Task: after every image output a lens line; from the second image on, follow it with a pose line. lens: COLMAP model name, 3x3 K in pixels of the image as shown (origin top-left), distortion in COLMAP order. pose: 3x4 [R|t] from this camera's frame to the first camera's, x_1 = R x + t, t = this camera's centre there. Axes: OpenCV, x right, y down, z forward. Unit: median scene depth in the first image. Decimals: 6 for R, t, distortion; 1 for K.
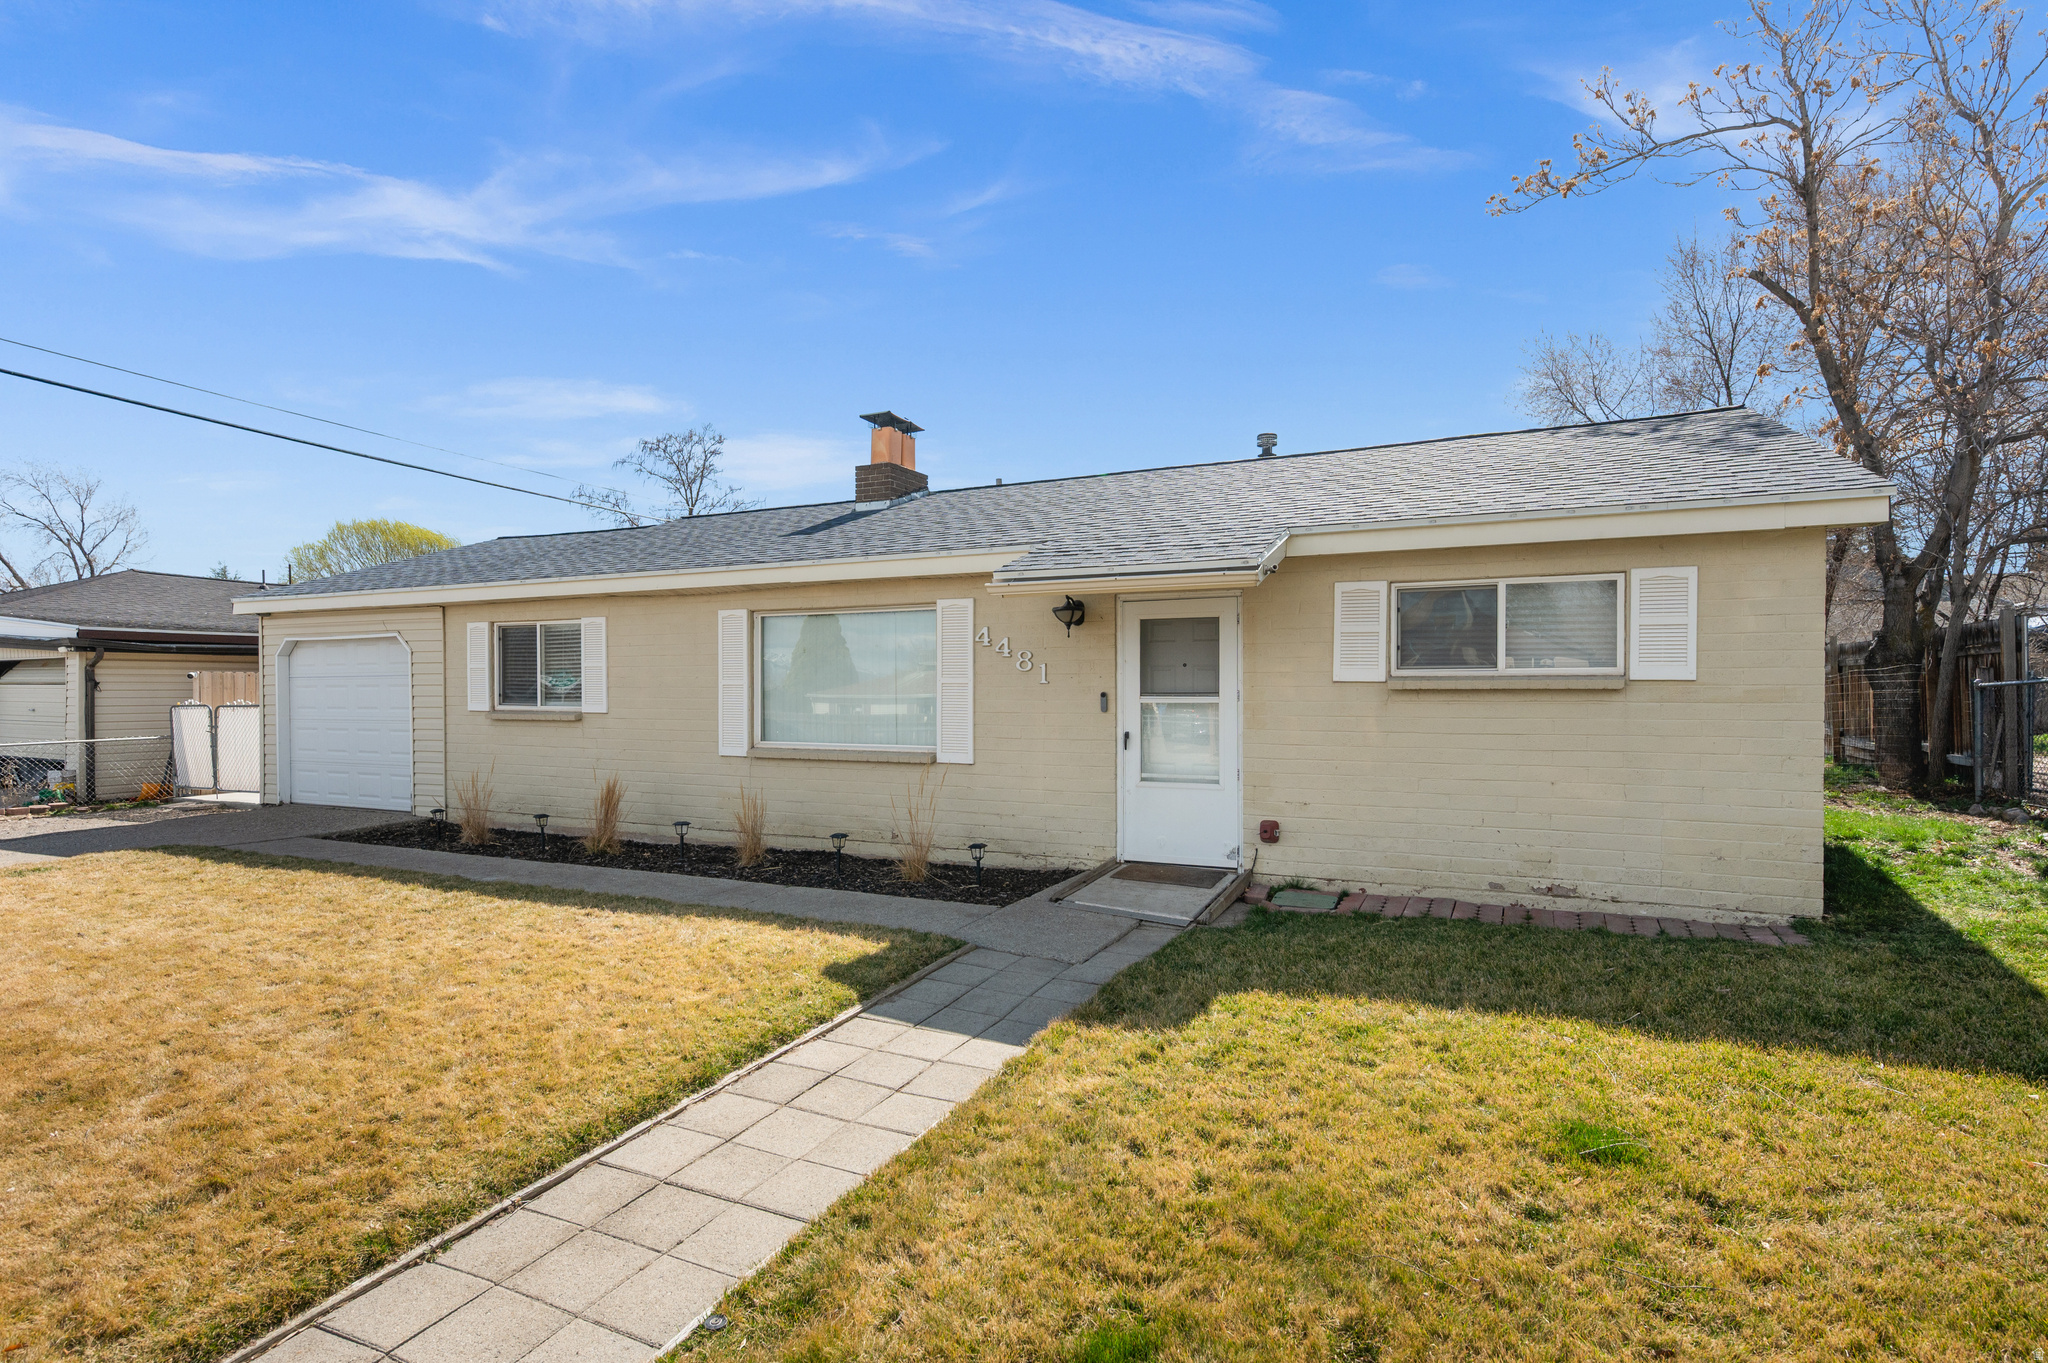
lens RADIAL K [[1039.1, 0, 1024.0], [0, 1039.1, 681.5], [0, 0, 1]] dist [-0.000165, 0.000177]
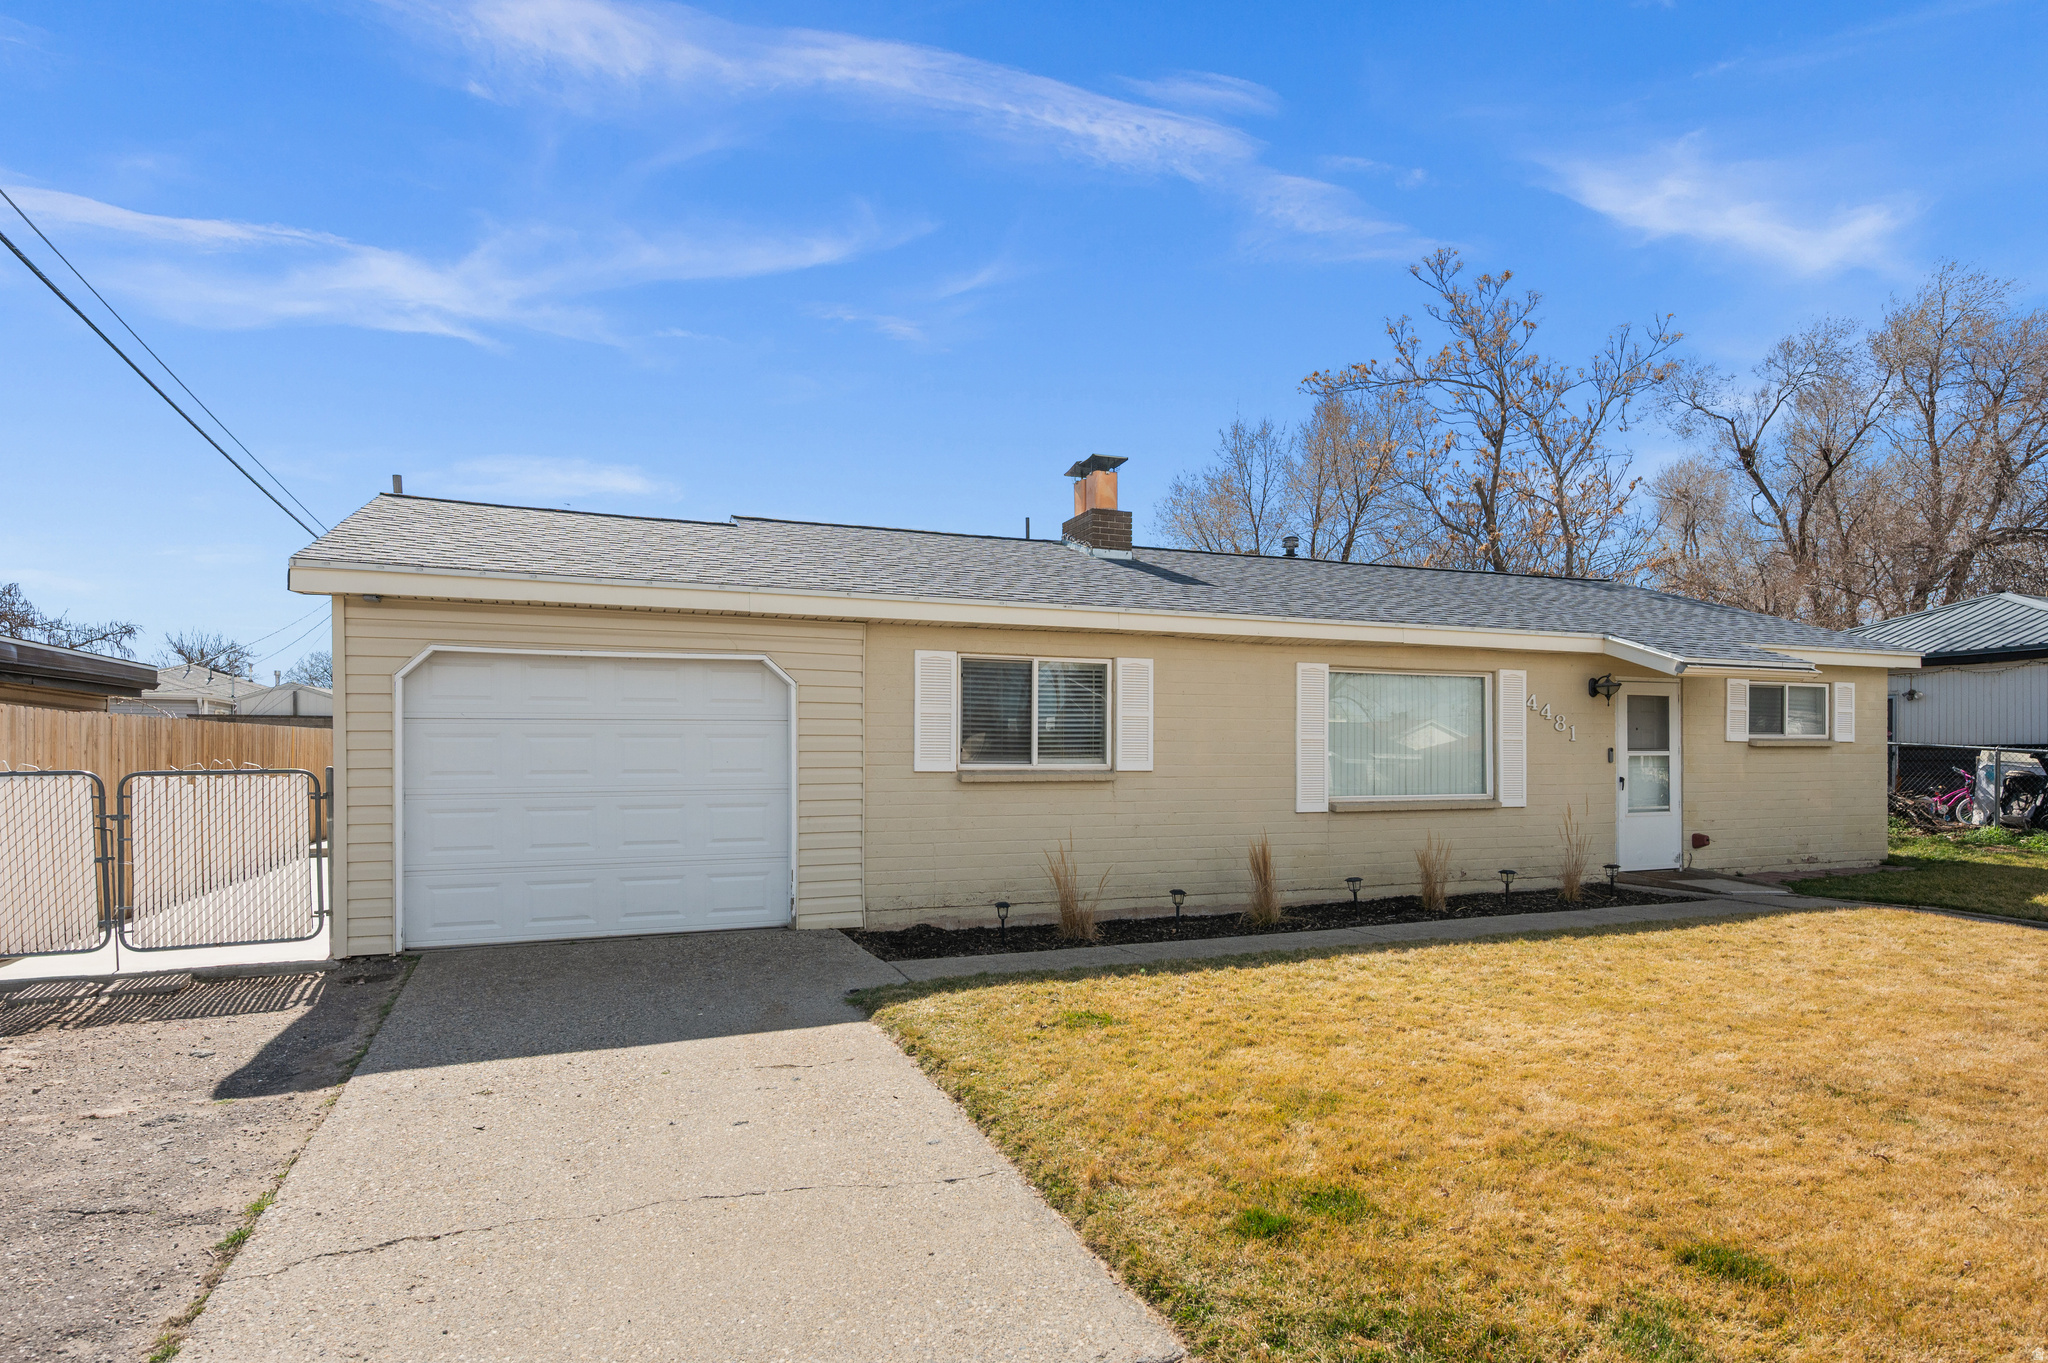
lens RADIAL K [[1081.8, 0, 1018.9], [0, 1081.8, 763.9], [0, 0, 1]] dist [0.004932, 0.000311]
pose [[0.676337, -0.005888, 0.736568, -1.164524], [-0.006112, 0.999889, 0.013605, 0.013152], [-0.736567, -0.013703, 0.676226, 0.490162]]
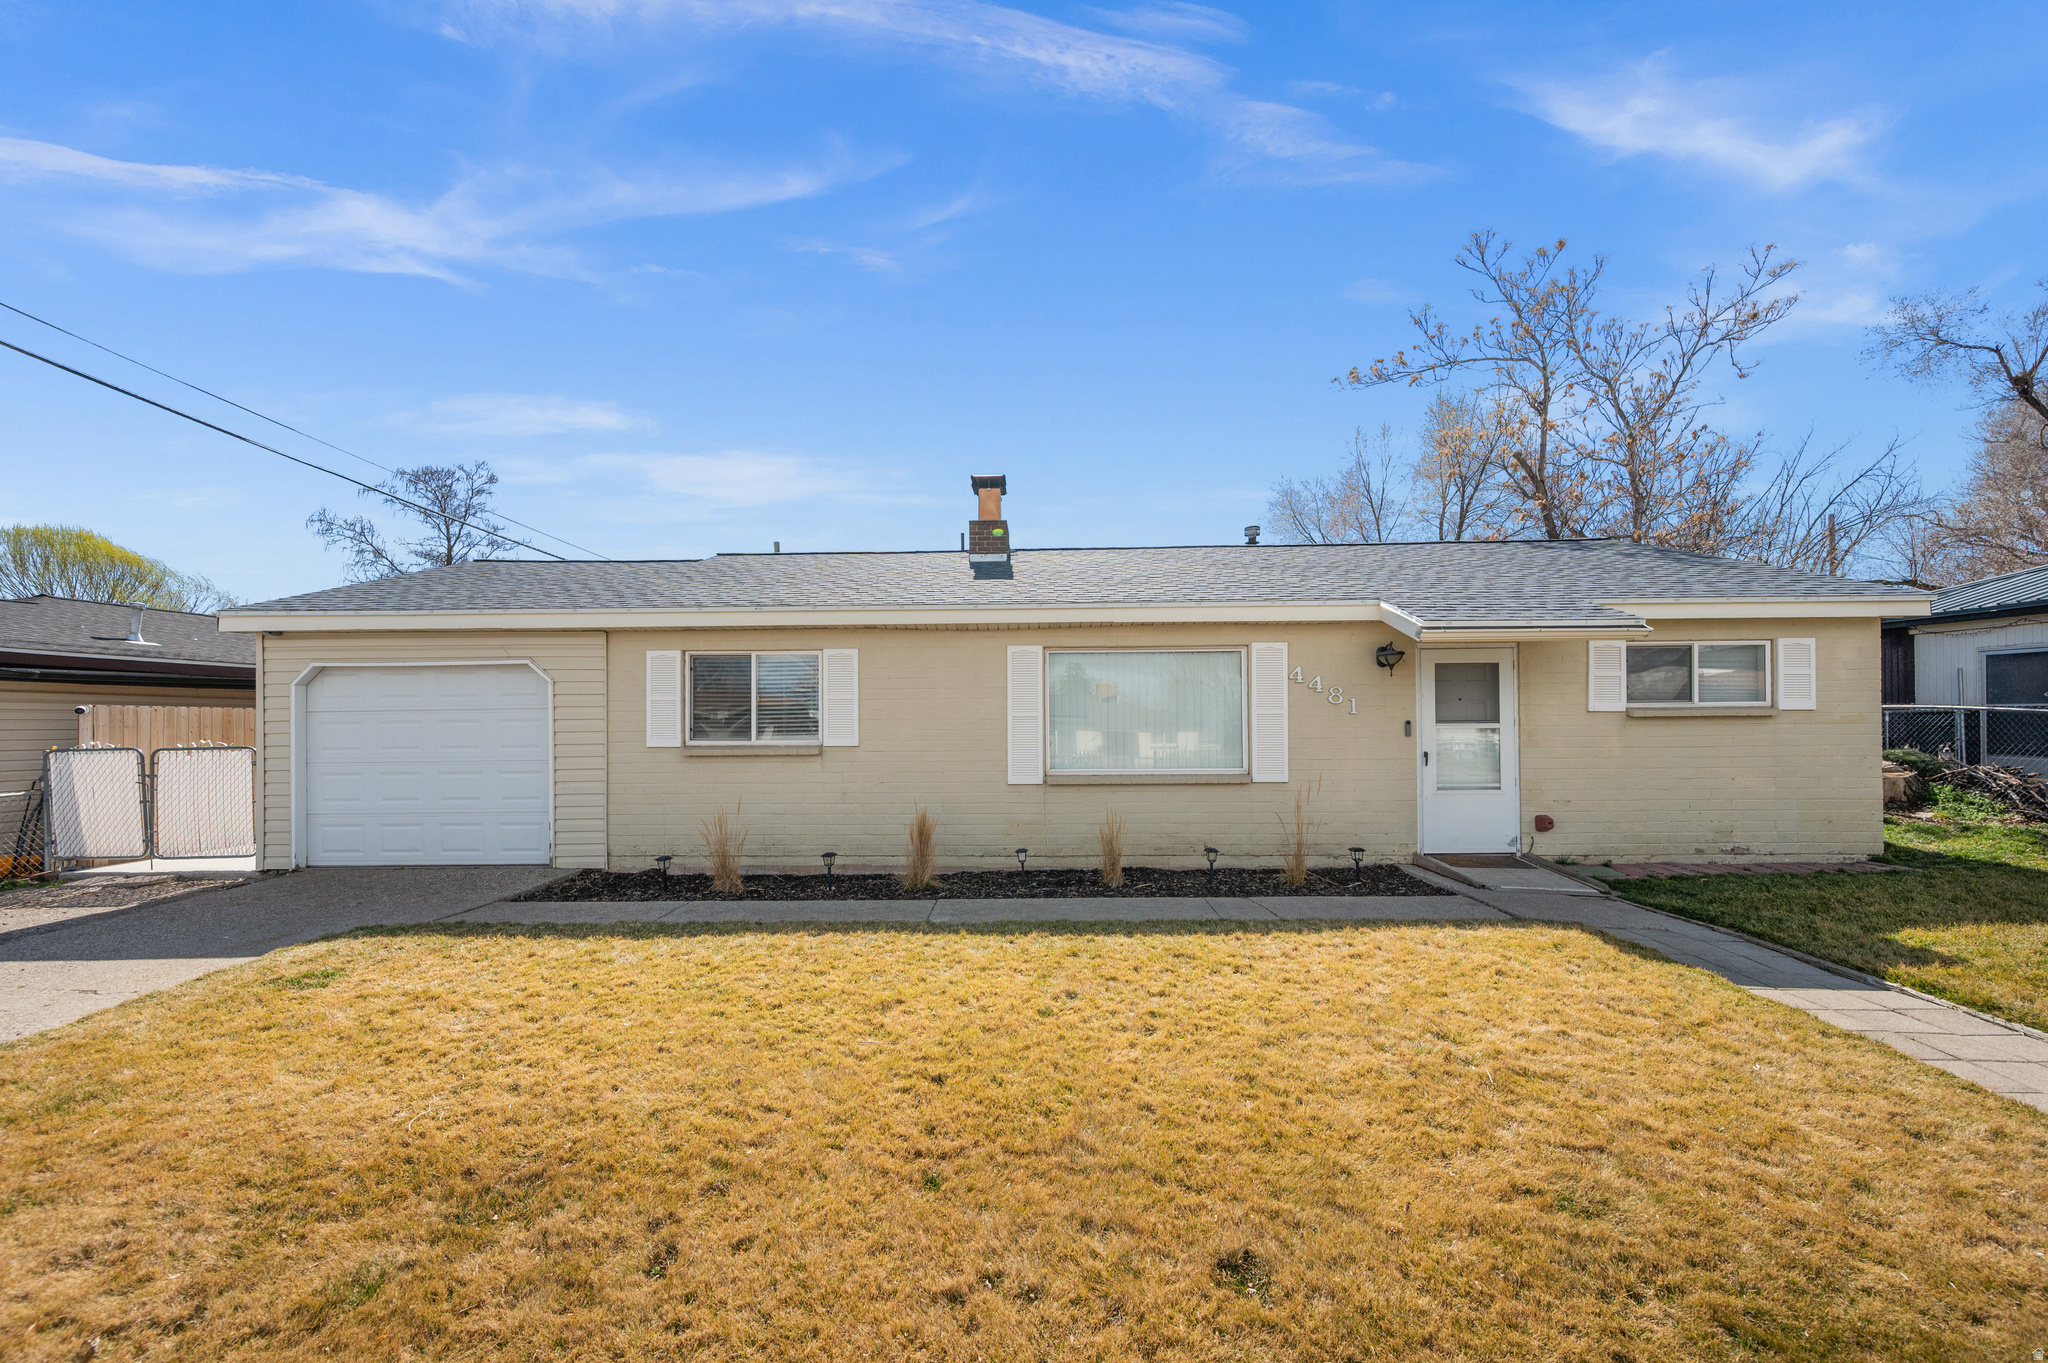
lens RADIAL K [[828.6, 0, 1013.3], [0, 828.6, 718.7], [0, 0, 1]] dist [0.000696, 0.000140]
pose [[0.908123, -0.000907, 0.418702, -0.614746], [0.003918, 0.999972, -0.006332, 0.009863], [-0.418685, 0.007391, 0.908102, 0.230770]]
